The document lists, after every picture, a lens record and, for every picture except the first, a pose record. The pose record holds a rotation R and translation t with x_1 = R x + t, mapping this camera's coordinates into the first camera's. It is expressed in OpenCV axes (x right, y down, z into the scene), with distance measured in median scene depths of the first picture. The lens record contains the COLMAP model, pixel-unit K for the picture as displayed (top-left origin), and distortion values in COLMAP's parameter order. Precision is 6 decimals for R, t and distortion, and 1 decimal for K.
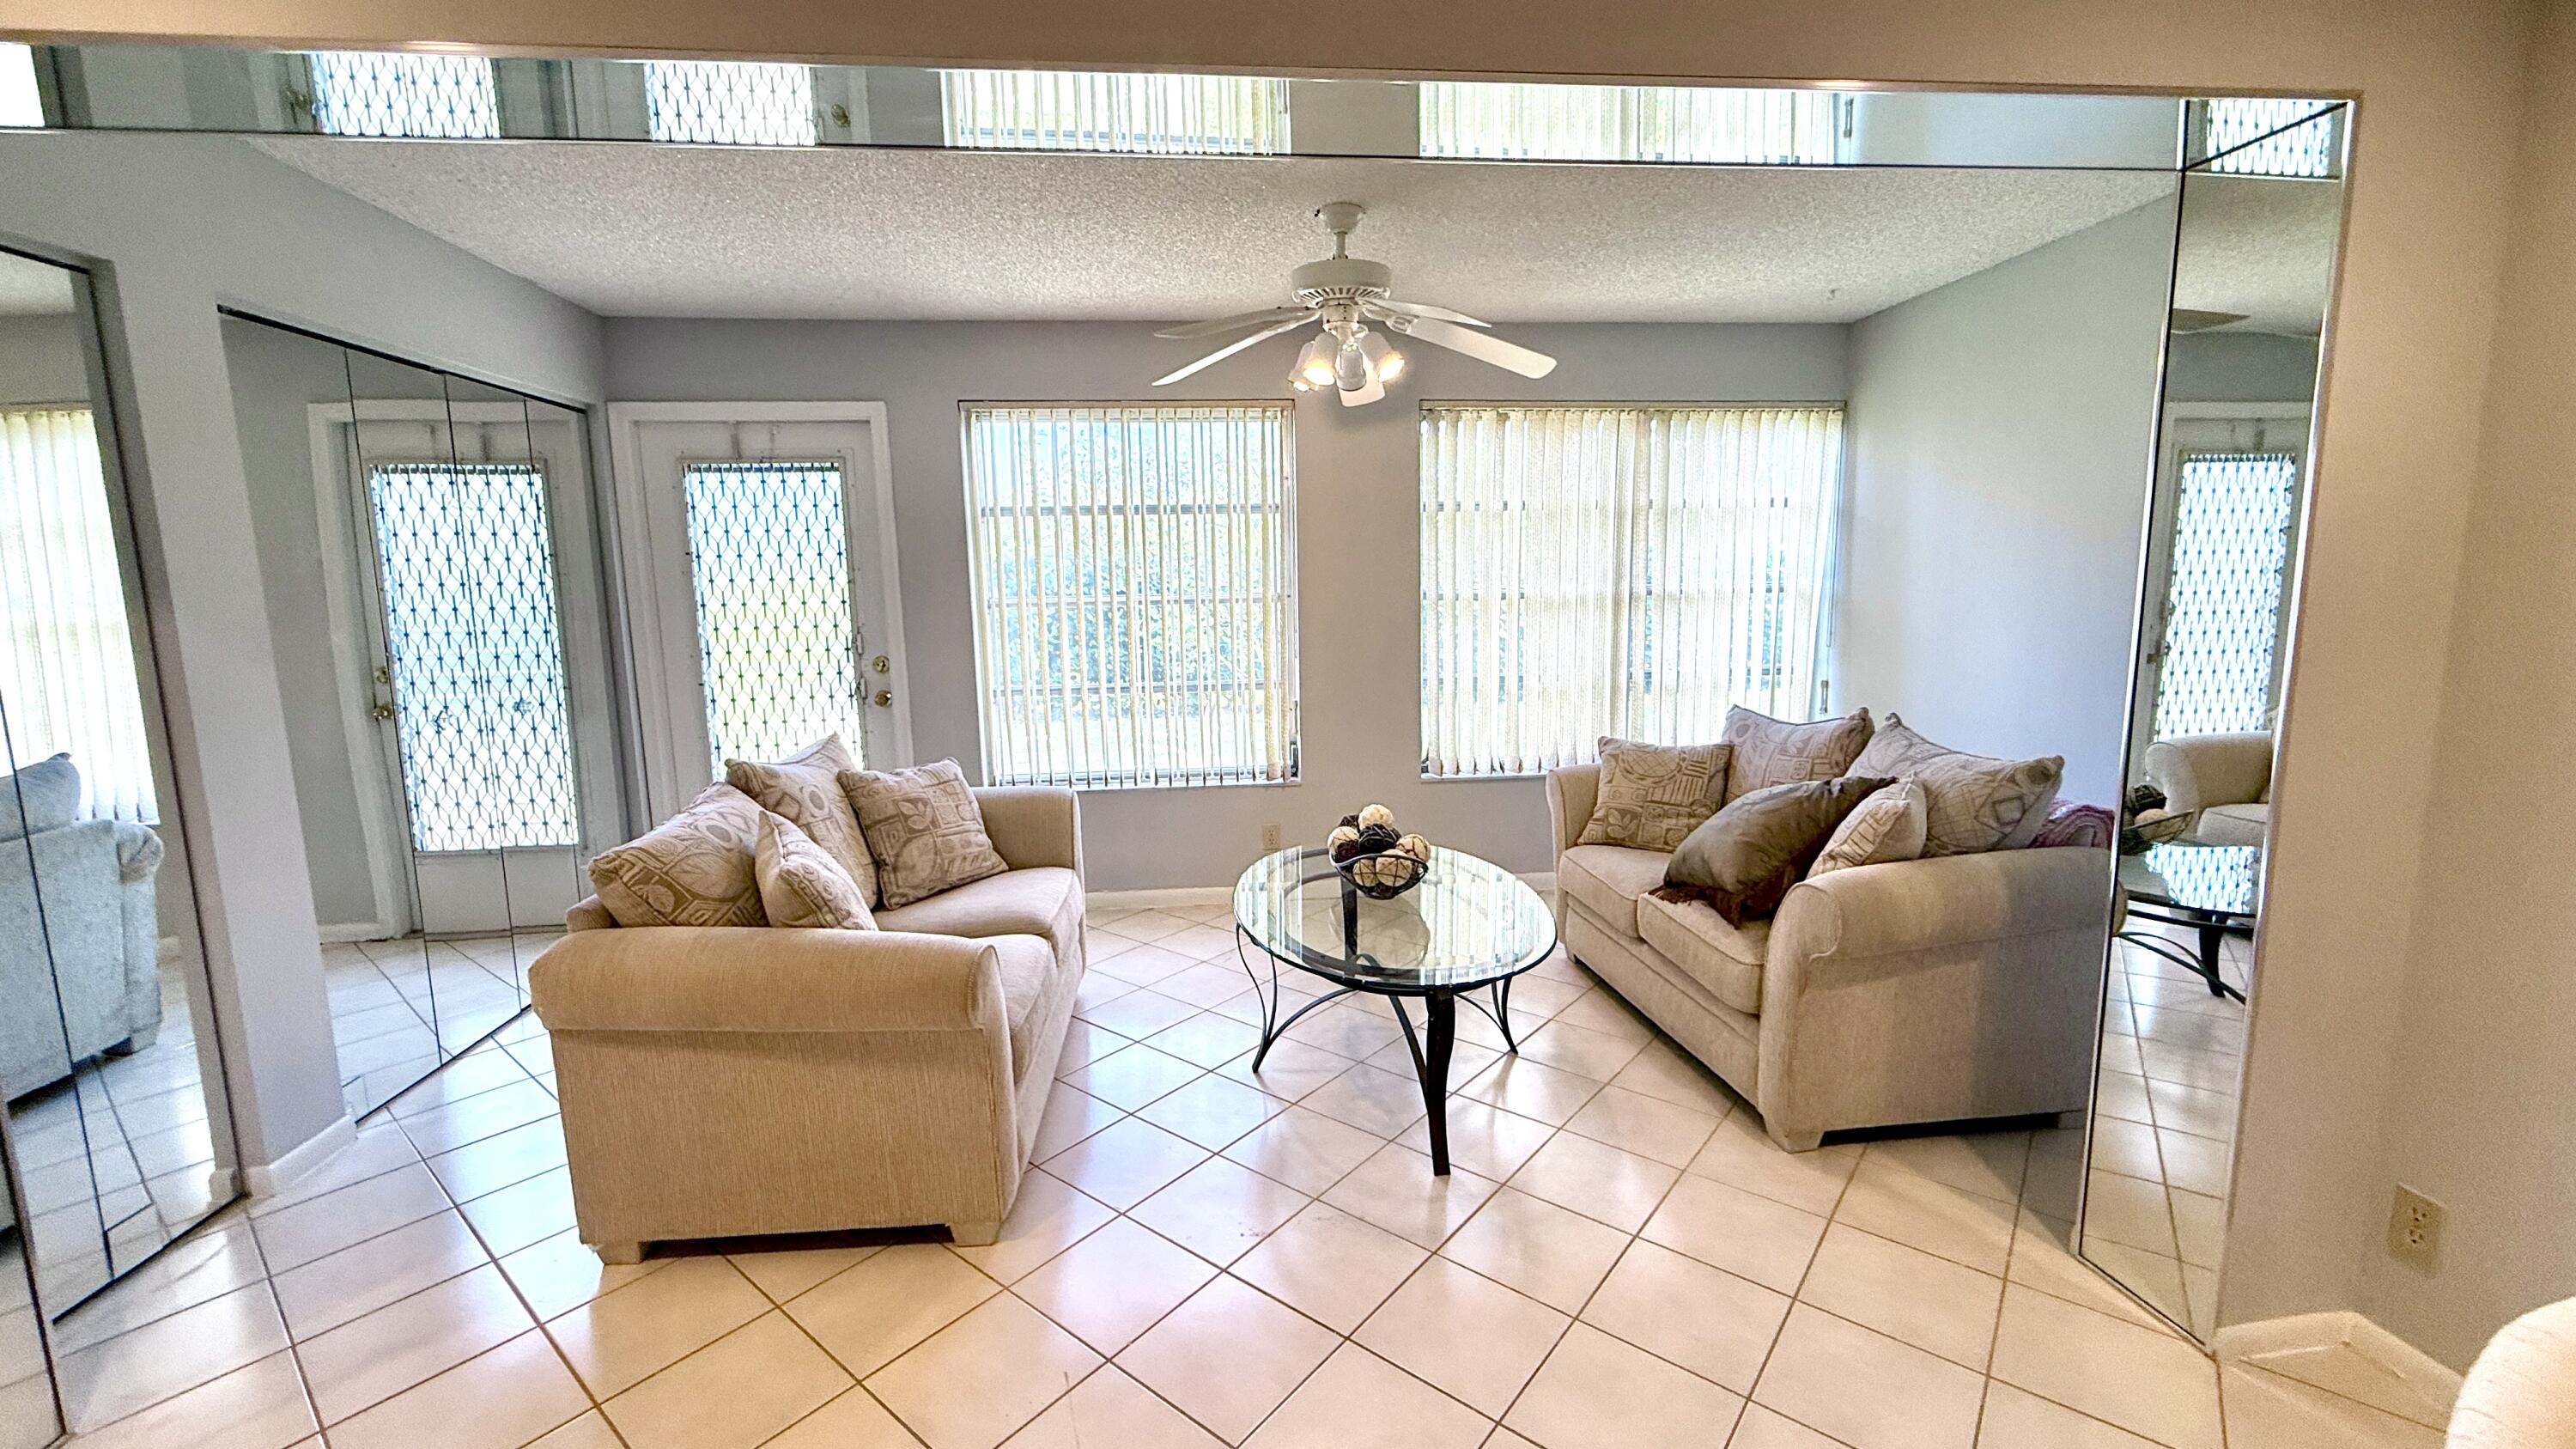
lens RADIAL K [[1026.5, 0, 1269.8], [0, 1026.5, 725.5], [0, 0, 1]] dist [0.001874, -0.000729]
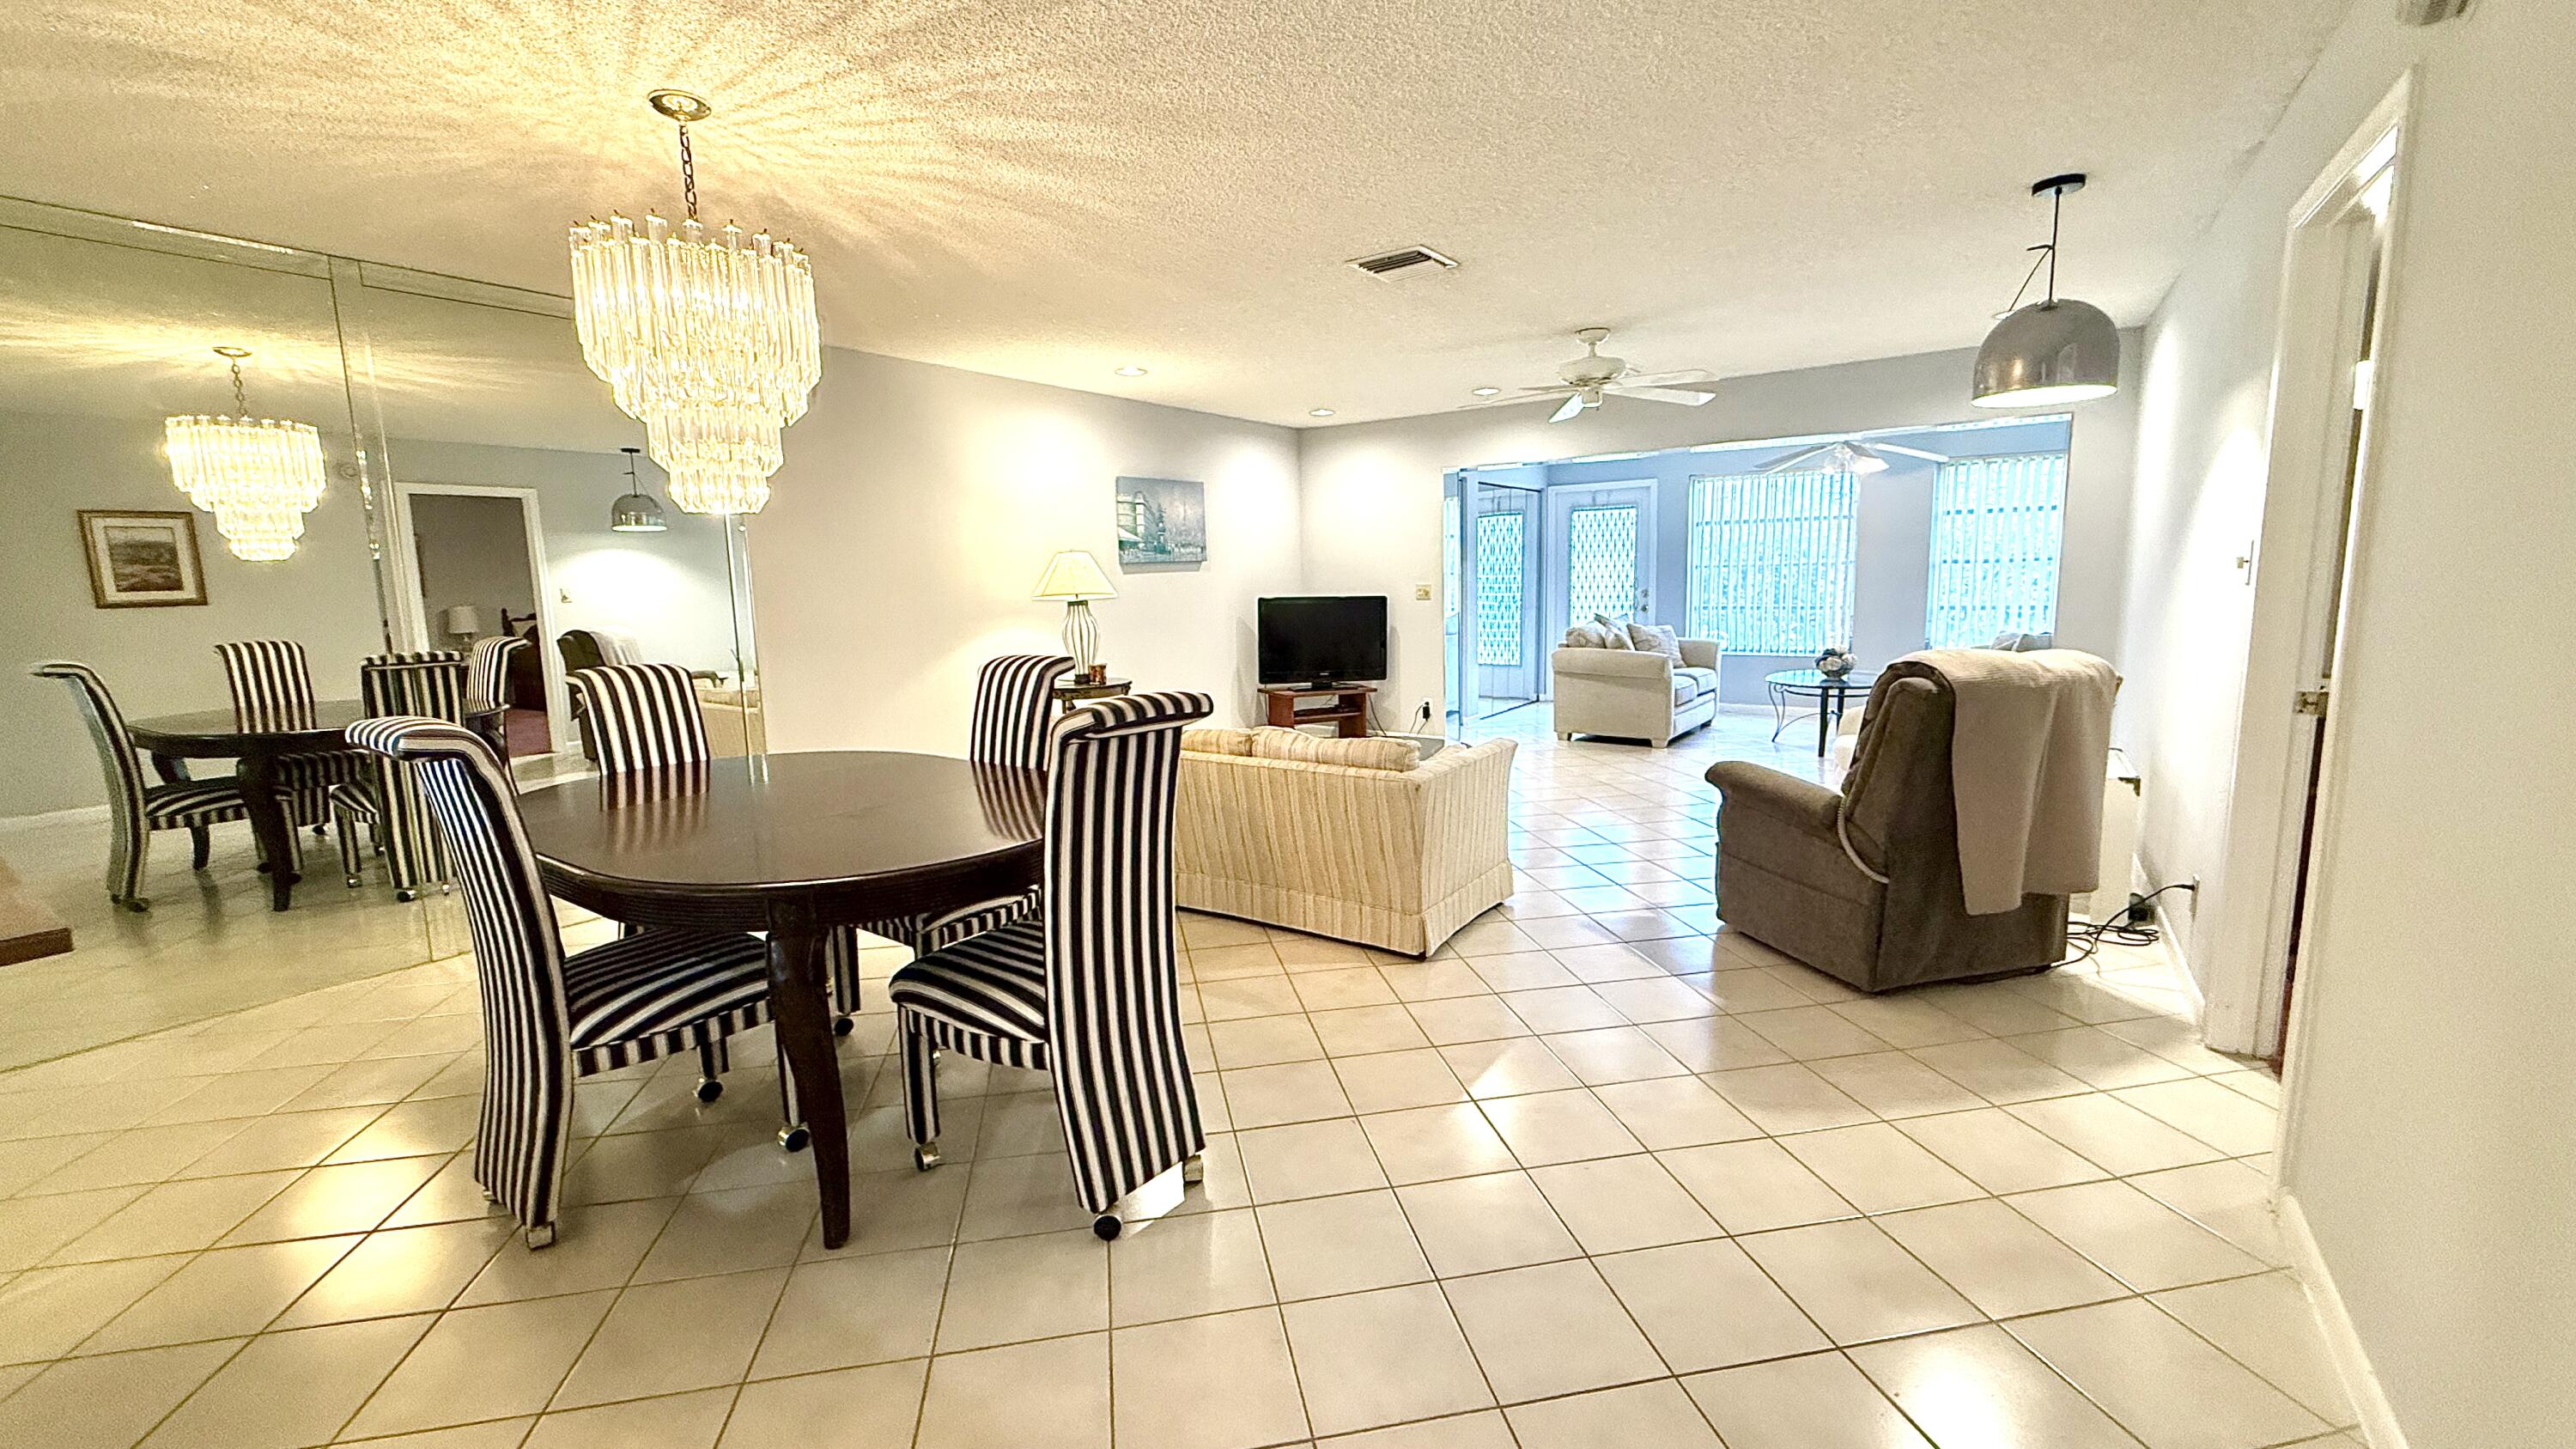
lens RADIAL K [[1026.5, 0, 1266.9], [0, 1026.5, 710.8], [0, 0, 1]] dist [0.001874, -0.000729]
pose [[0.758779, 0.086119, -0.645630, 0.531977], [-0.078826, 0.996077, 0.040225, 0.197209], [0.646561, 0.020371, 0.762590, -1.417421]]
